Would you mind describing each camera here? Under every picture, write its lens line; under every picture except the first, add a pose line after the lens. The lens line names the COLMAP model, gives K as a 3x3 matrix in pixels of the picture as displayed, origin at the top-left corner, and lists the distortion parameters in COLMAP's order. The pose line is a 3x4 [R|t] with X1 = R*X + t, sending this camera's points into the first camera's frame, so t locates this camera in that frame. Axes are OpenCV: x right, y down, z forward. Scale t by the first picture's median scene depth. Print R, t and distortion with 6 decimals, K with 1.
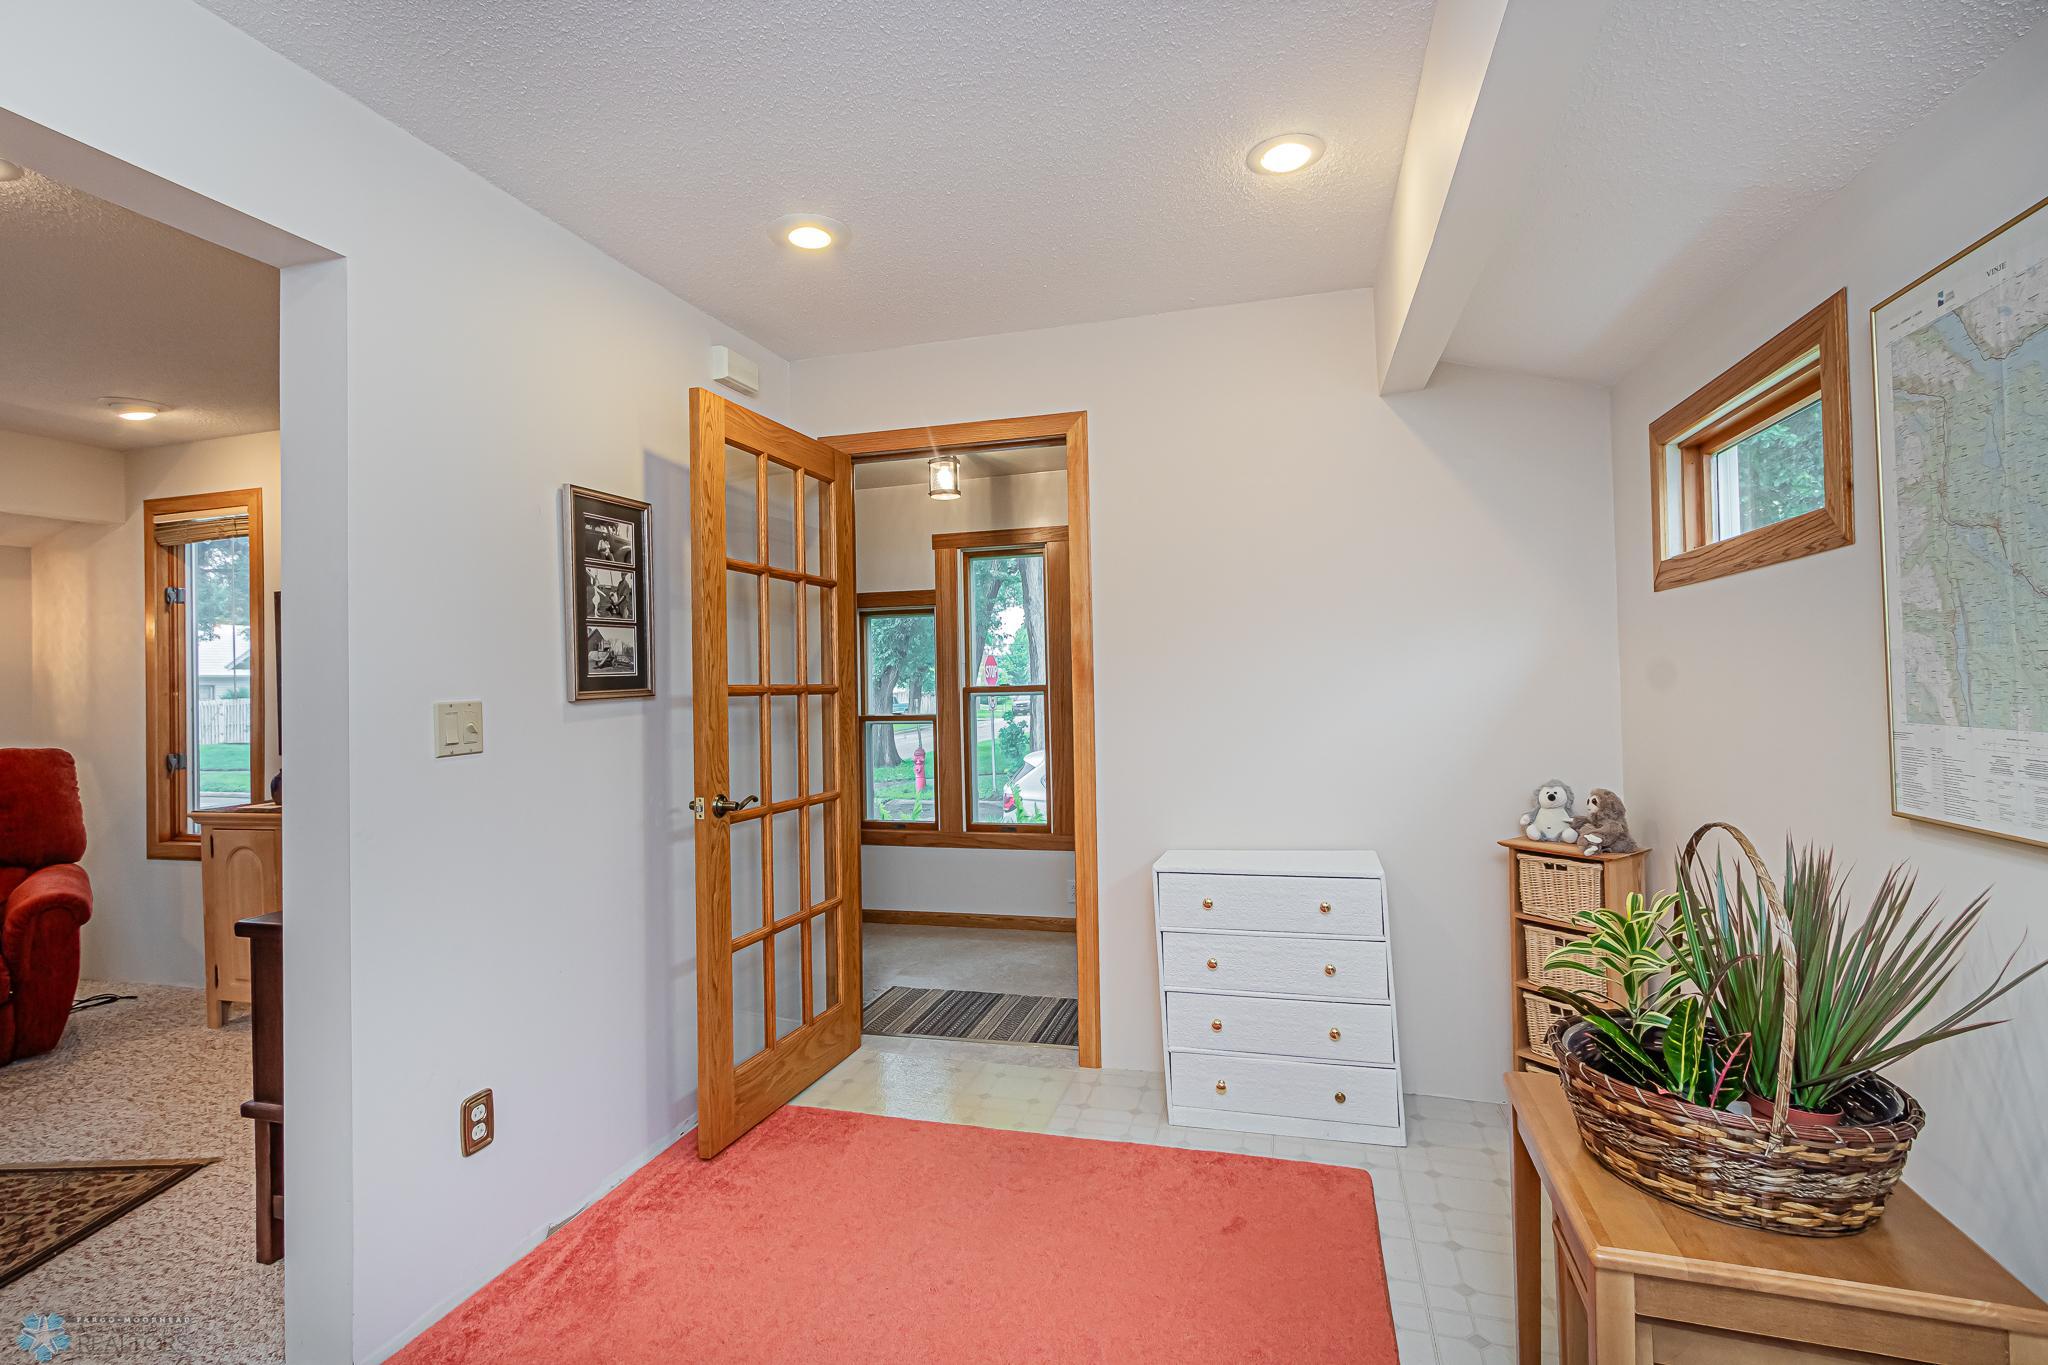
lens RADIAL K [[1042.0, 0, 1018.5], [0, 1042.0, 679.0], [0, 0, 1]] dist [0.001077, -0.000032]
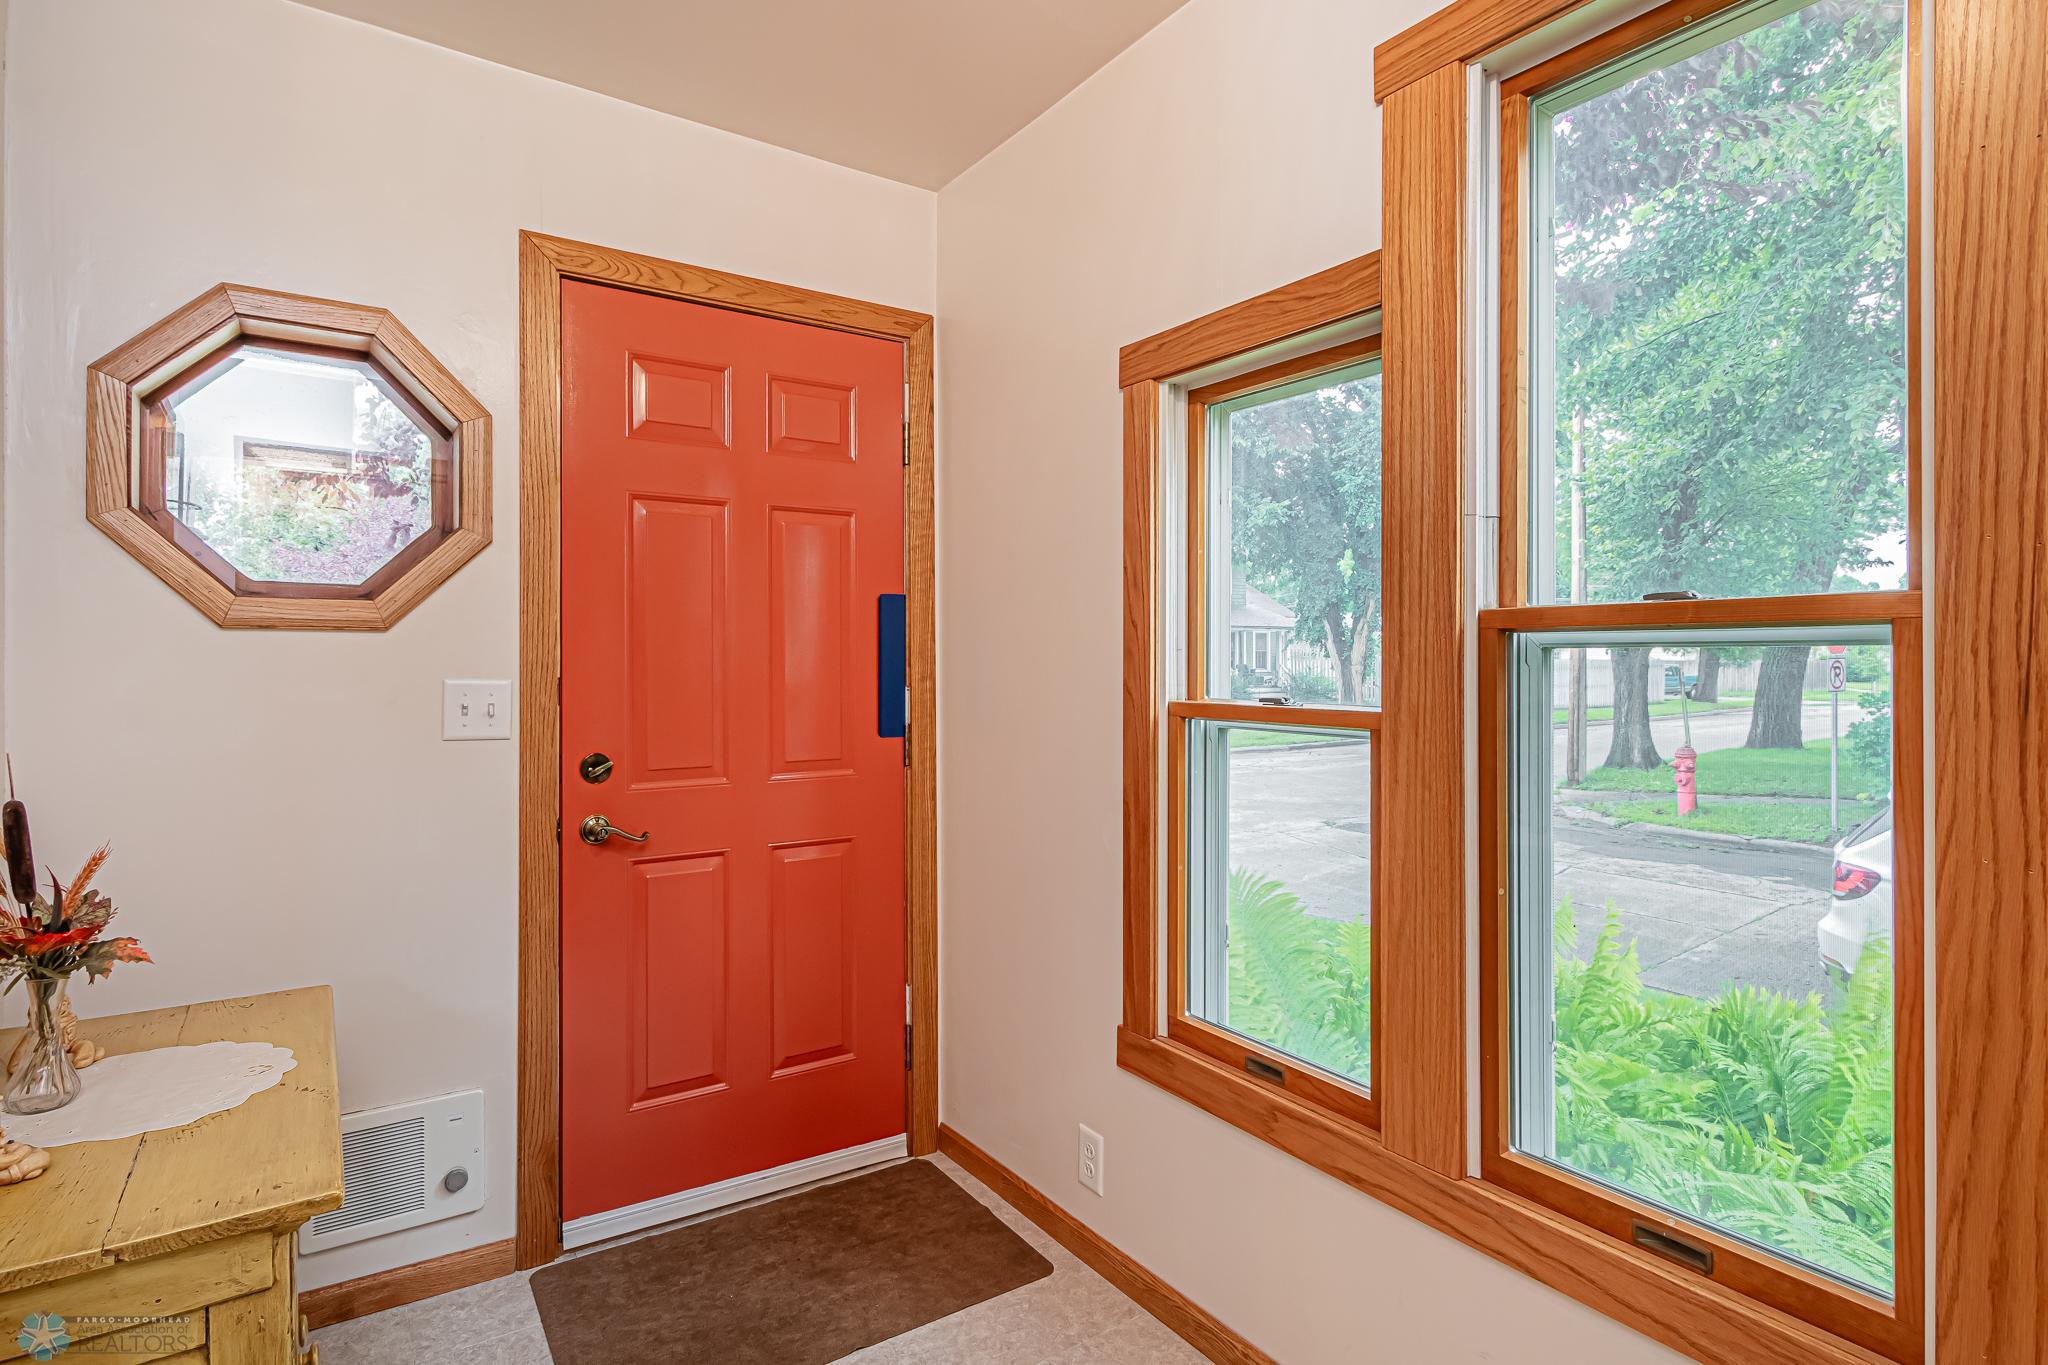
lens RADIAL K [[1042.0, 0, 1029.5], [0, 1042.0, 665.0], [0, 0, 1]] dist [0.001077, -0.000032]
pose [[0.761245, 0.023876, -0.648025, 0.028906], [-0.010331, 0.999642, 0.024695, 0.016709], [0.648382, -0.012104, 0.761219, 0.732858]]
